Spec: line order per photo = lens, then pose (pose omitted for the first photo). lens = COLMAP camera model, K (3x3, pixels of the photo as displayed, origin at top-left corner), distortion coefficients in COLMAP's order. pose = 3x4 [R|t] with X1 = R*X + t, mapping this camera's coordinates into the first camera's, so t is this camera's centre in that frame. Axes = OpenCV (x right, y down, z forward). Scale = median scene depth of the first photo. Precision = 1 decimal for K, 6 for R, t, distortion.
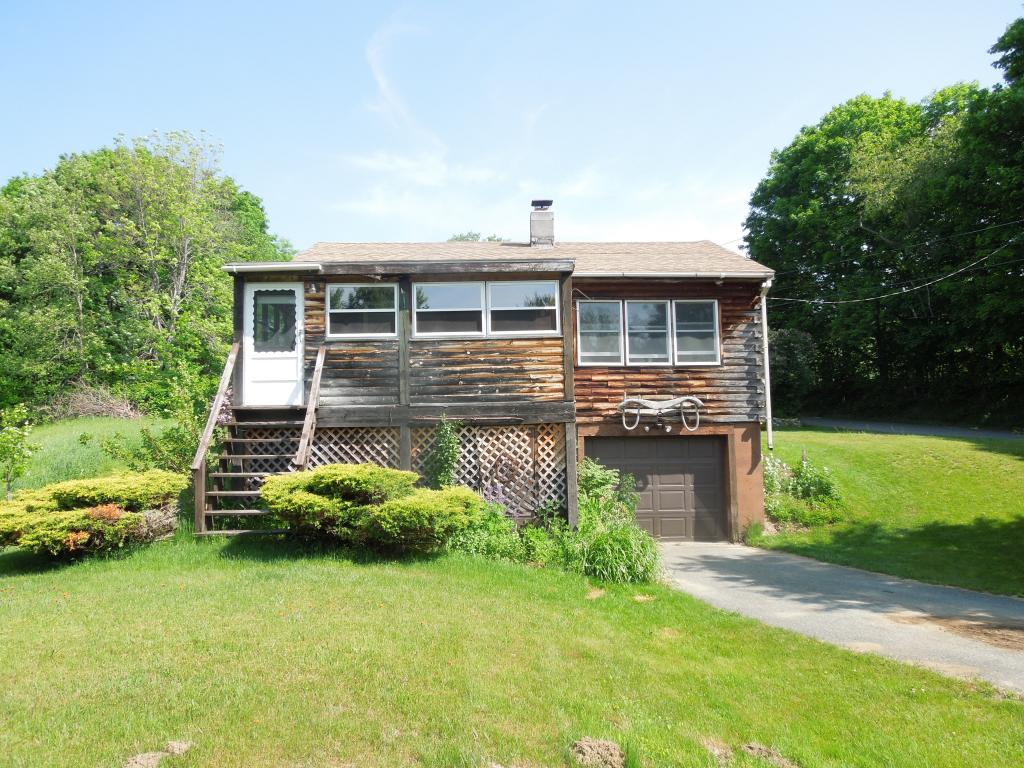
lens RADIAL K [[805.7, 0, 511.2], [0, 805.7, 388.3], [0, 0, 1]] dist [-0.037693, 0.023351]
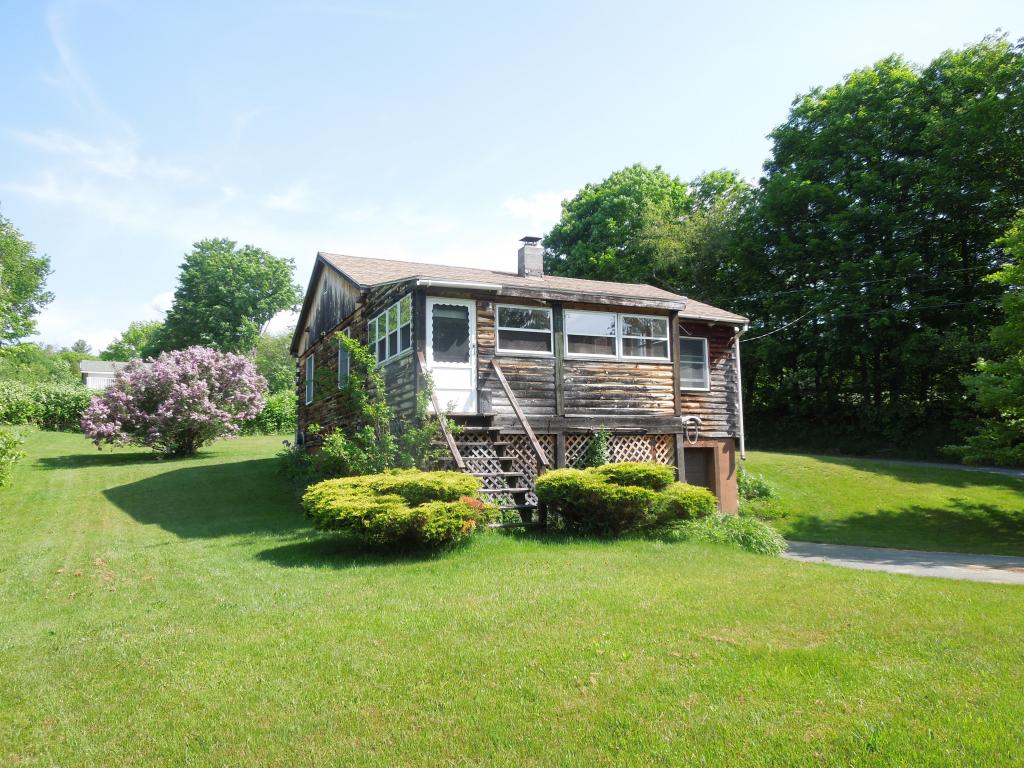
lens RADIAL K [[805.7, 0, 511.4], [0, 805.7, 384.4], [0, 0, 1]] dist [-0.037693, 0.023351]
pose [[0.917930, 0.045323, 0.394146, -0.640050], [-0.033453, 0.998757, -0.036939, 0.020990], [-0.395330, 0.020722, 0.918305, -0.020740]]
